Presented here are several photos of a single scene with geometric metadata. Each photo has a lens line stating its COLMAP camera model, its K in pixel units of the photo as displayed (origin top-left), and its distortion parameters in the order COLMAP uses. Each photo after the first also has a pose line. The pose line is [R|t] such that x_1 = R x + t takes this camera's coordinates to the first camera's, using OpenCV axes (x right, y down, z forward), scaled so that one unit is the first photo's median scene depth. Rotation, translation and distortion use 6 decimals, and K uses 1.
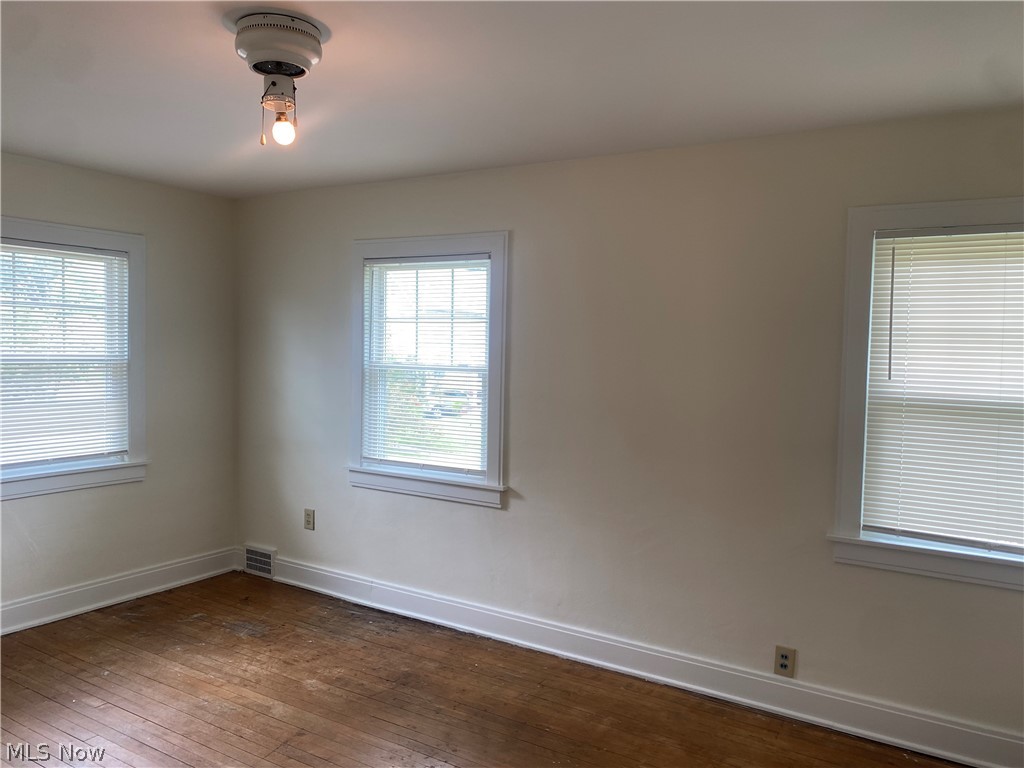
lens RADIAL K [[766.5, 0, 521.2], [0, 766.5, 384.1], [0, 0, 1]] dist [0.005786, -0.013816]
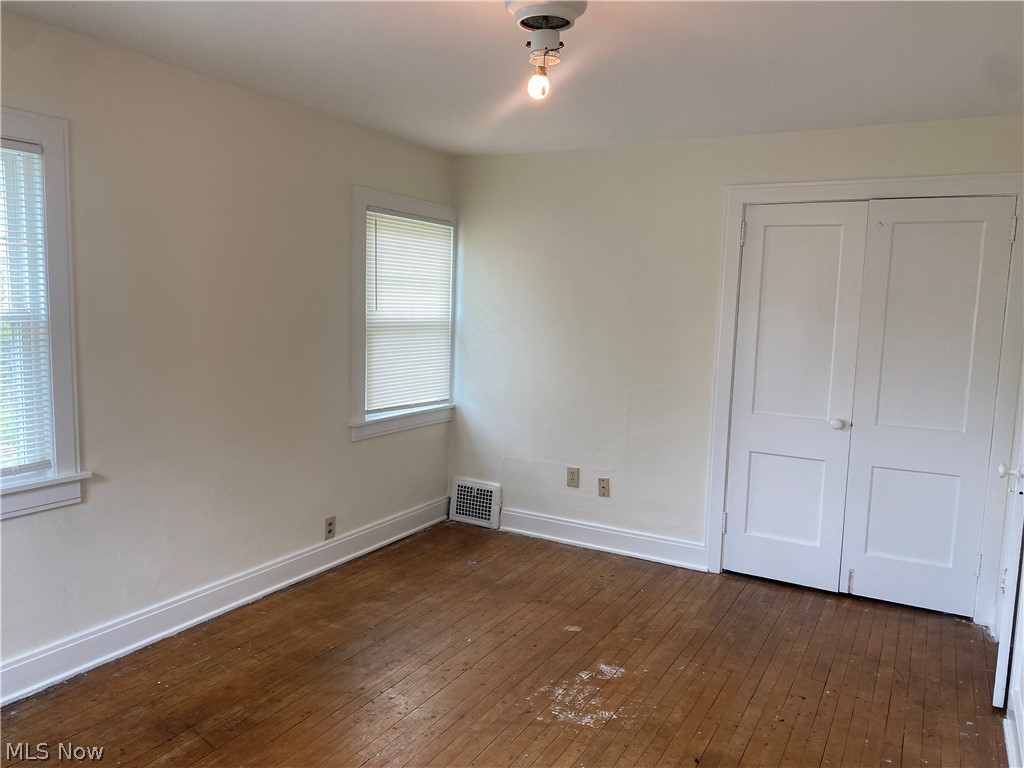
lens RADIAL K [[766.5, 0, 512.9], [0, 766.5, 386.2], [0, 0, 1]] dist [0.005786, -0.013816]
pose [[-0.031583, -0.143866, 0.989093, -0.959306], [0.019367, 0.989313, 0.144517, -0.064883], [-0.999313, 0.023720, -0.028459, 0.737684]]
